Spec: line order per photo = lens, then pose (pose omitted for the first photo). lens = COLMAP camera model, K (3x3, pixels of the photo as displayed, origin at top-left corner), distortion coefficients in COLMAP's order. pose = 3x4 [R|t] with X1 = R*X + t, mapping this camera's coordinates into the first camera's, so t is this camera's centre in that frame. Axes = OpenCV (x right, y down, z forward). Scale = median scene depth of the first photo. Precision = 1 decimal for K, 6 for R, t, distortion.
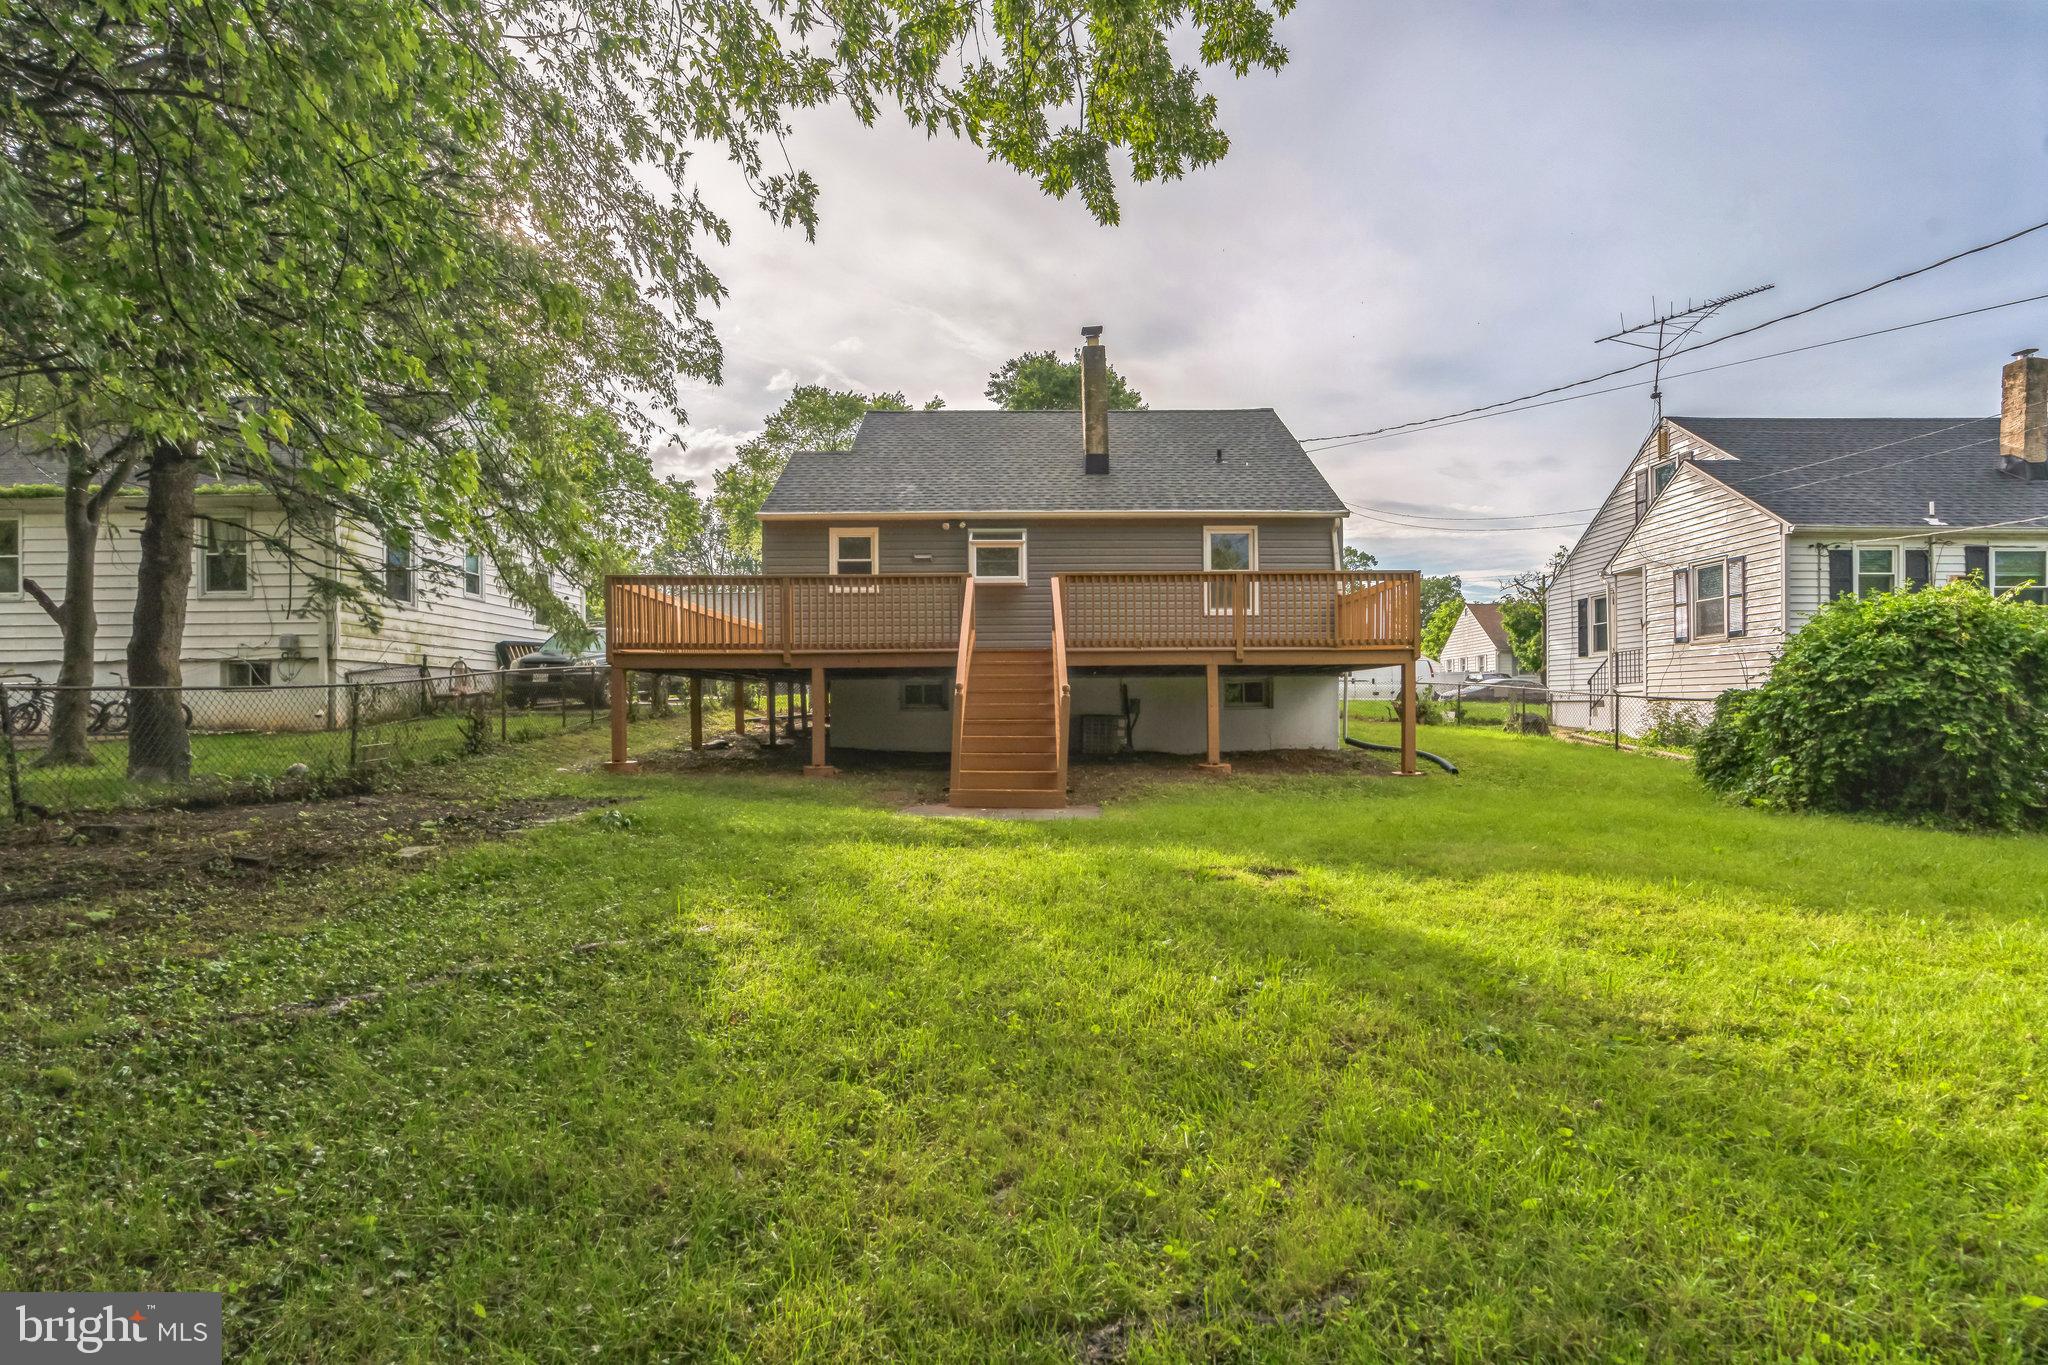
lens RADIAL K [[926.9, 0, 1025.5], [0, 926.9, 702.1], [0, 0, 1]] dist [-0.011827, 0.005793]
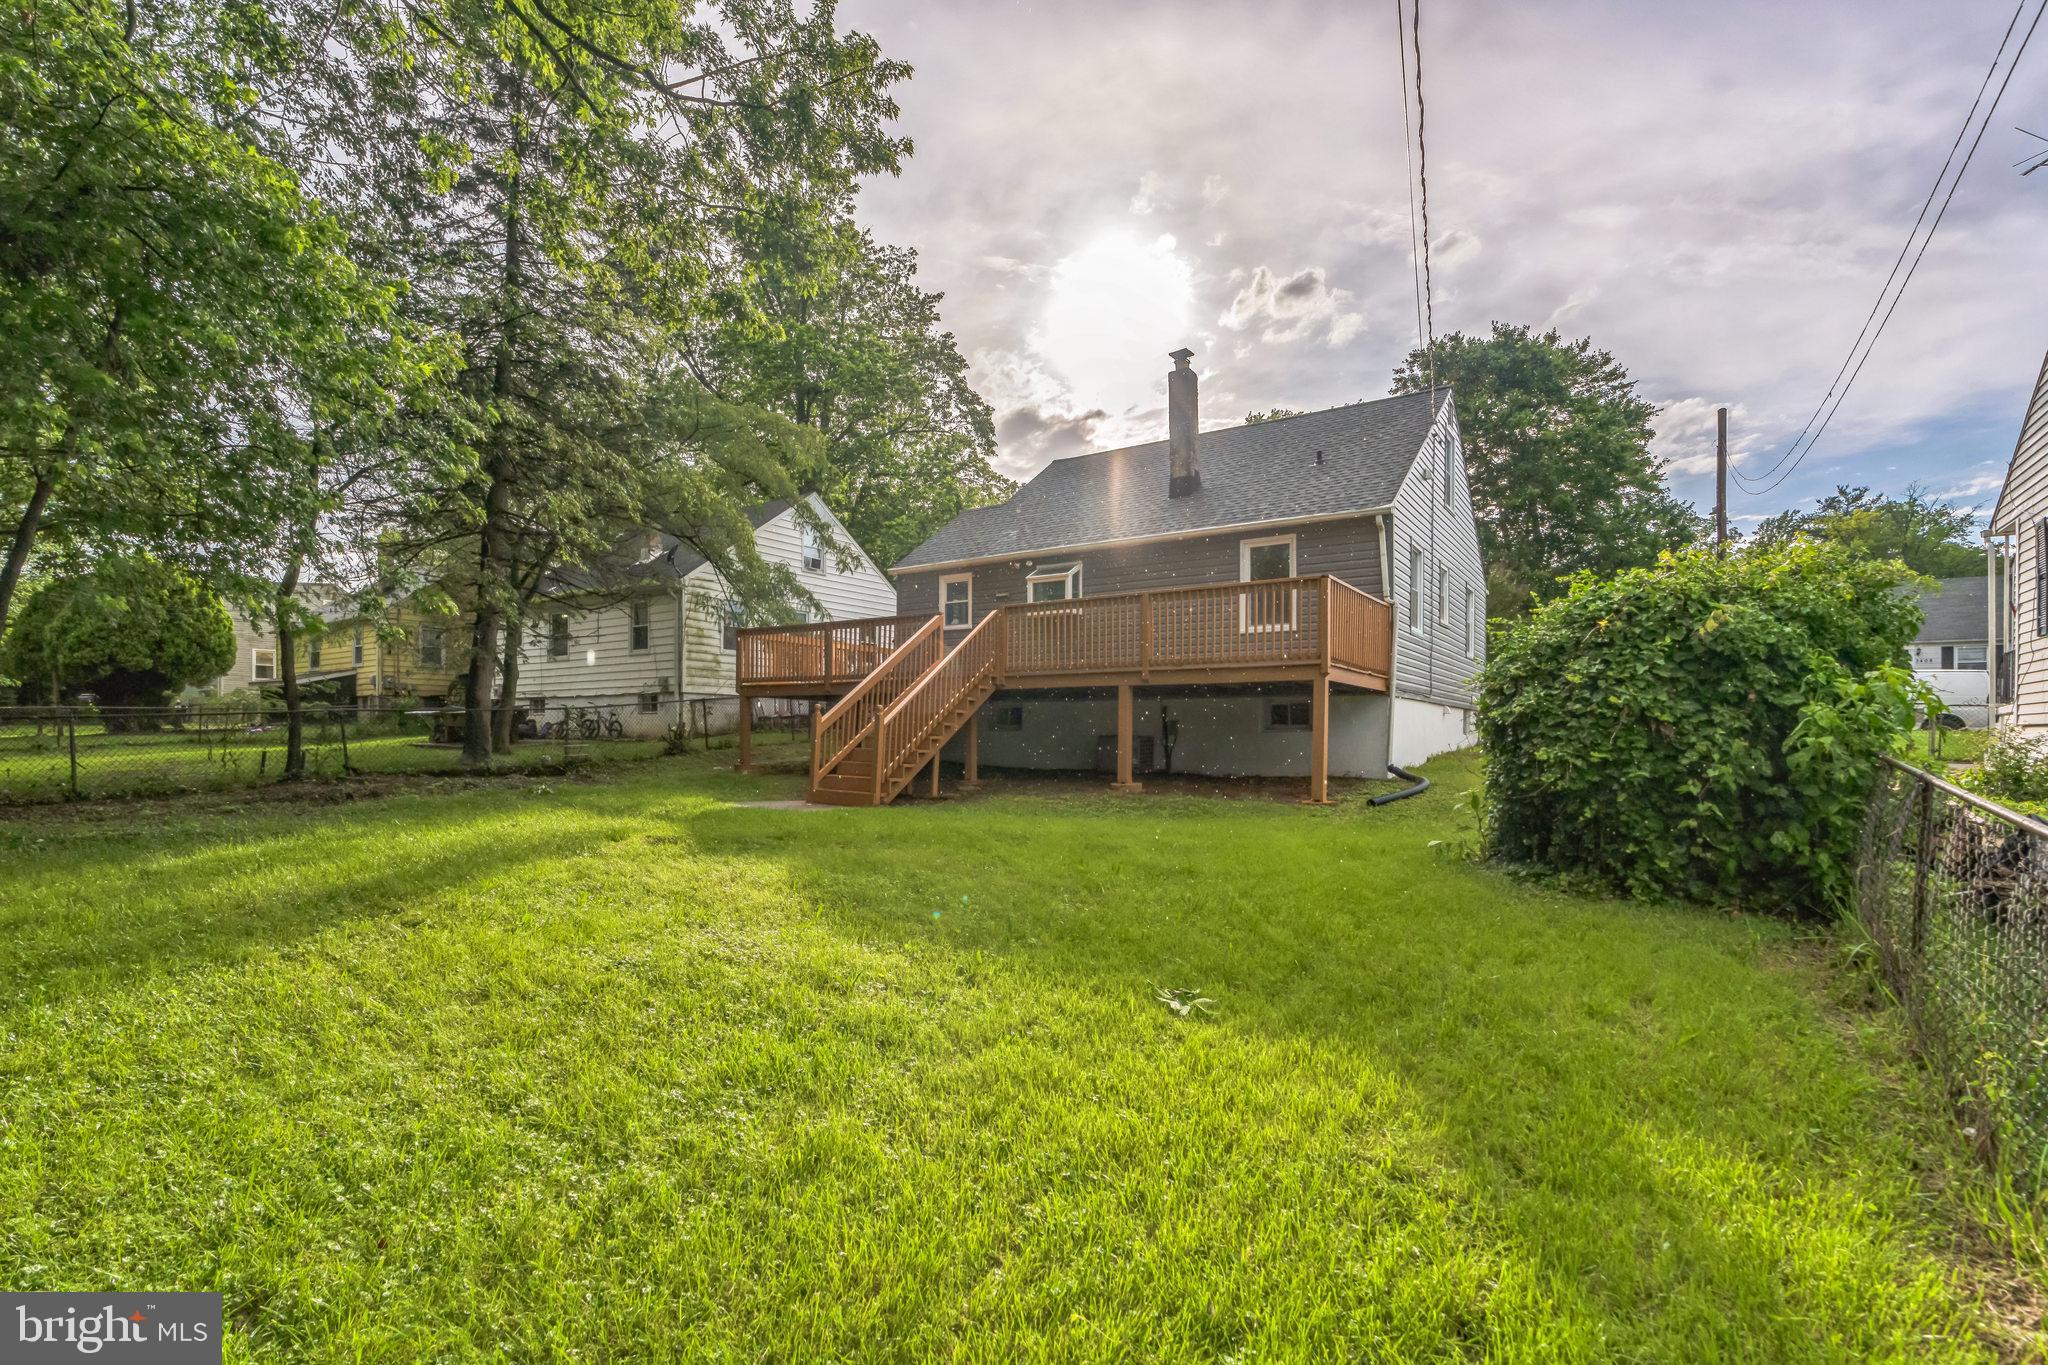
lens RADIAL K [[926.9, 0, 1025.5], [0, 926.9, 702.1], [0, 0, 1]] dist [-0.011827, 0.005793]
pose [[0.823591, -0.008506, -0.567120, 0.551847], [-0.002744, 0.999816, -0.018981, -0.003921], [0.567177, 0.017189, 0.823416, 0.085139]]
